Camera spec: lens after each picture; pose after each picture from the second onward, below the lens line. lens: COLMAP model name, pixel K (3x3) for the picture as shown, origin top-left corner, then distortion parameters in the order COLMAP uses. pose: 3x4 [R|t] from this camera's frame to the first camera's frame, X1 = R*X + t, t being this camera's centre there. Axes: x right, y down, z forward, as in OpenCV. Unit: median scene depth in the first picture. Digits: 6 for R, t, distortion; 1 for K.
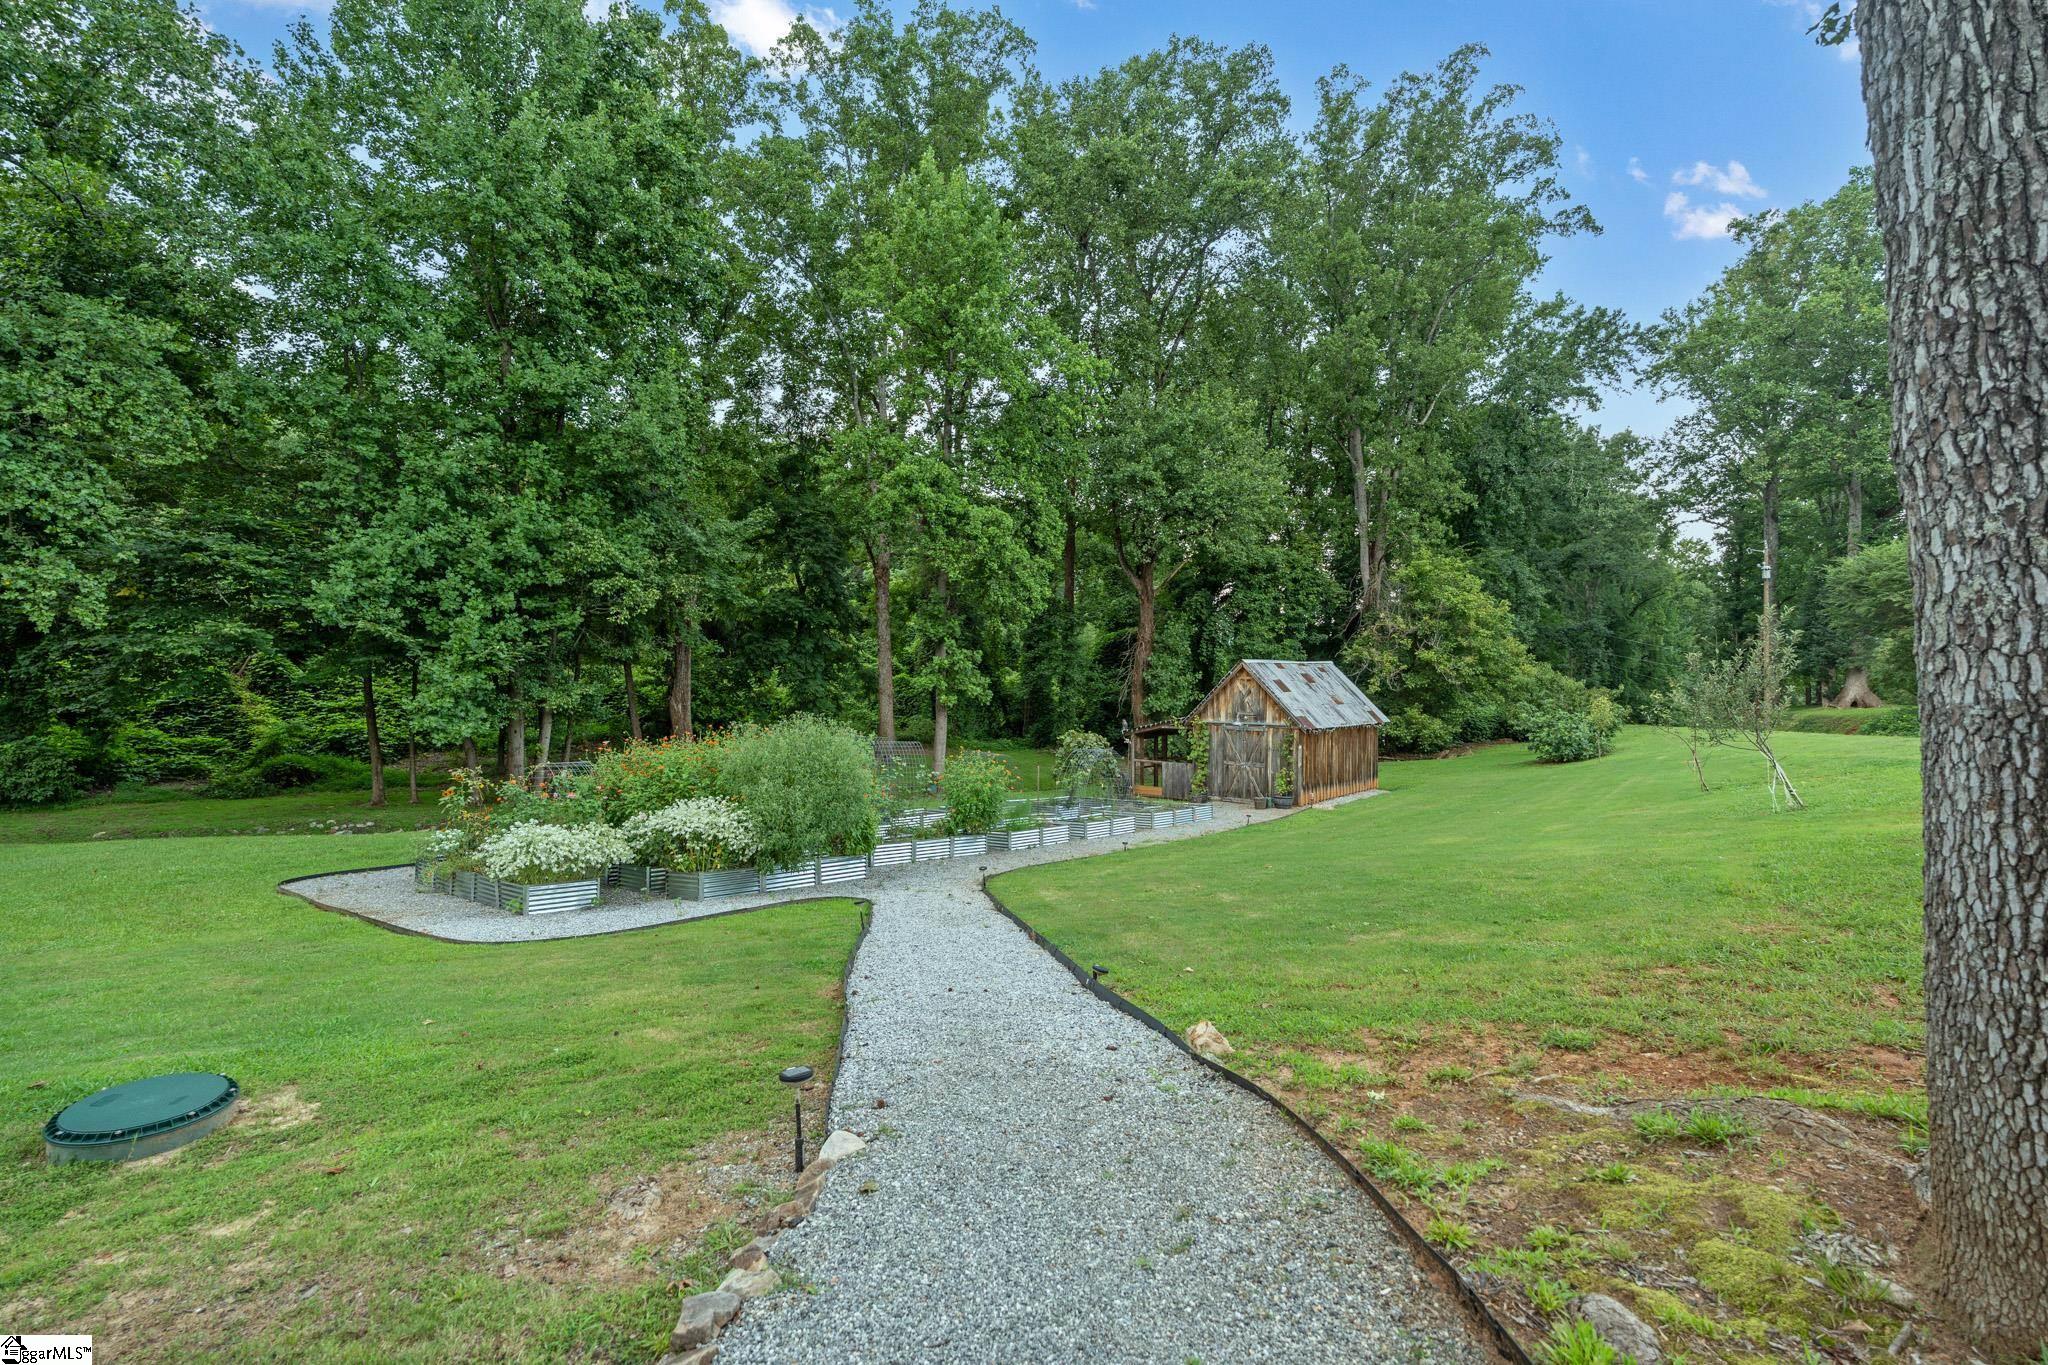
lens RADIAL K [[925.0, 0, 1024.1], [0, 925.0, 687.2], [0, 0, 1]] dist [-0.003843, -0.000265]
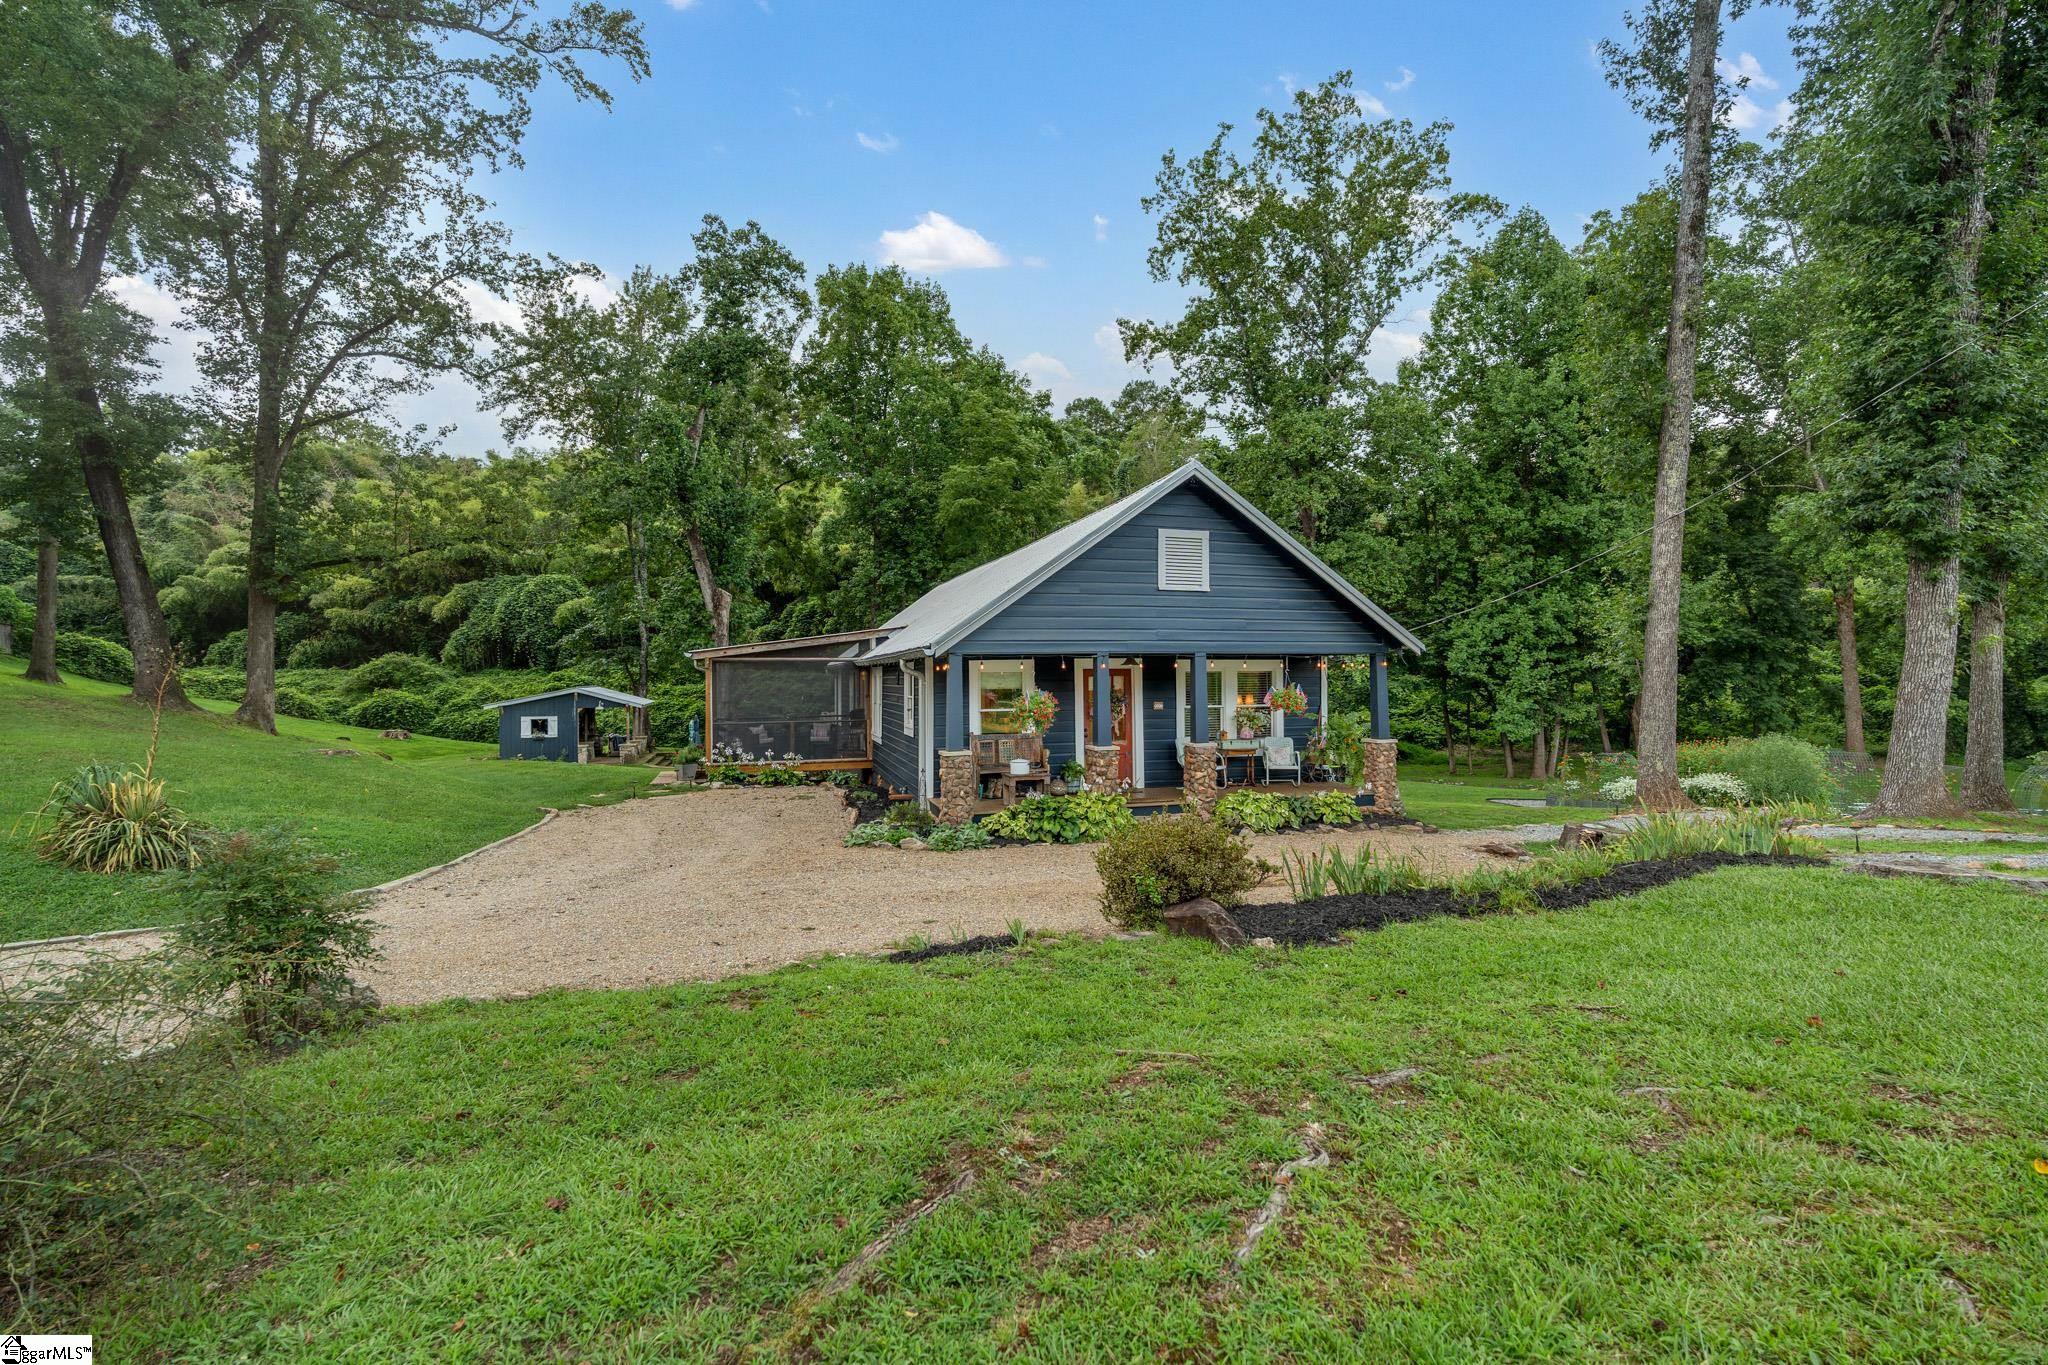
lens RADIAL K [[925.0, 0, 1028.9], [0, 925.0, 656.8], [0, 0, 1]] dist [-0.003843, -0.000265]
pose [[0.629362, -0.028098, -0.776604, 0.149592], [0.003103, 0.999429, -0.033646, -0.037192], [0.777106, 0.018766, 0.629090, -0.762652]]
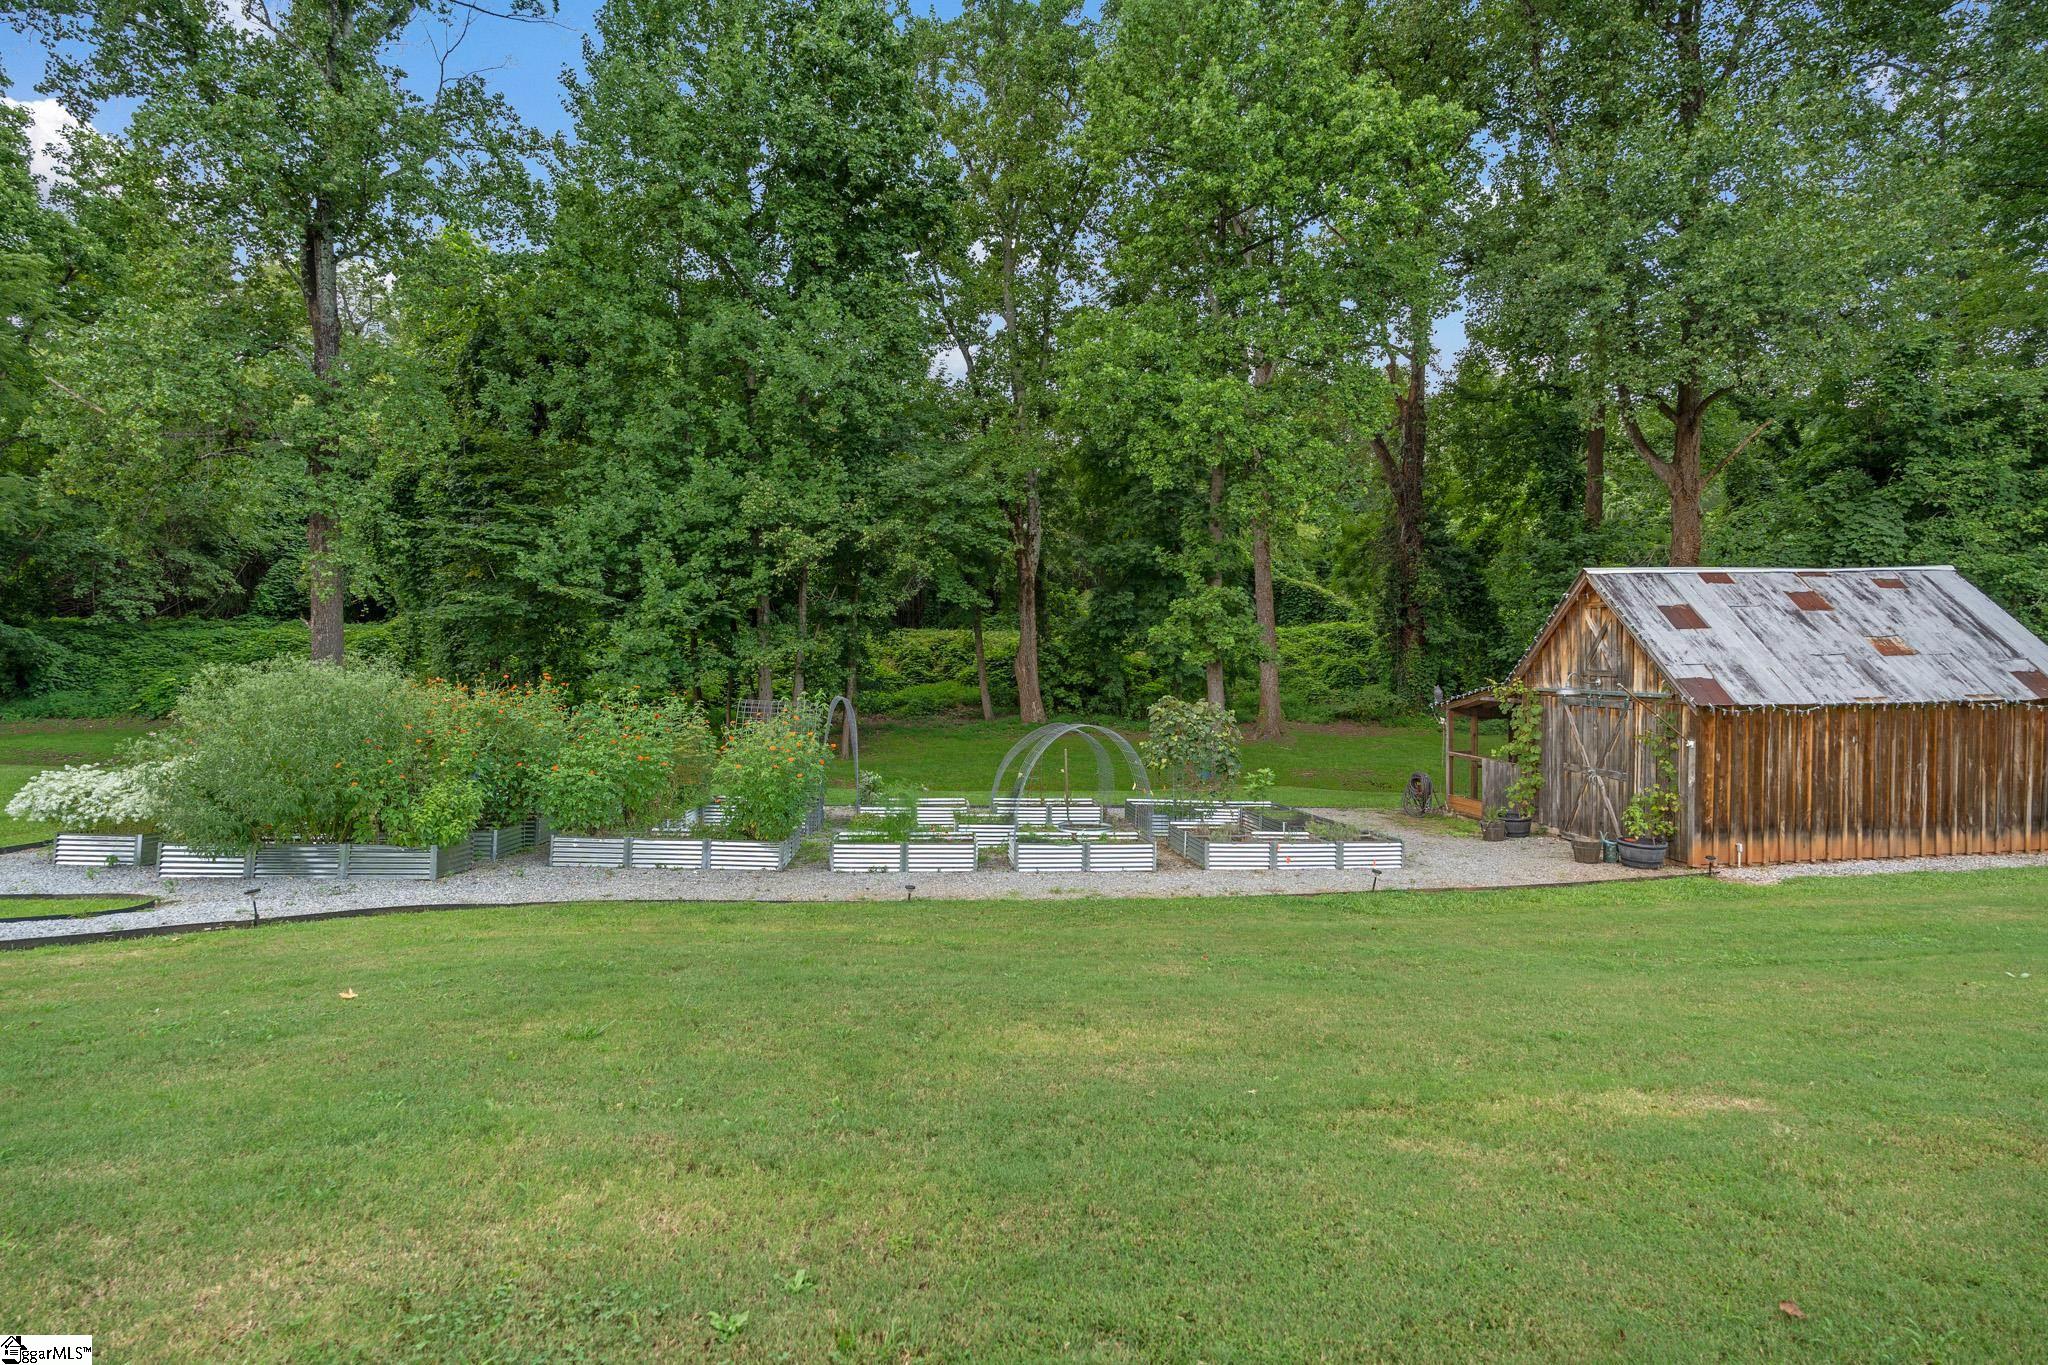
lens RADIAL K [[925.0, 0, 1025.8], [0, 925.0, 675.5], [0, 0, 1]] dist [-0.003843, -0.000265]
pose [[0.741235, 0.003229, -0.671238, 0.410640], [0.008050, 0.999874, 0.013699, 0.023938], [0.671197, -0.015558, 0.741115, 0.479256]]
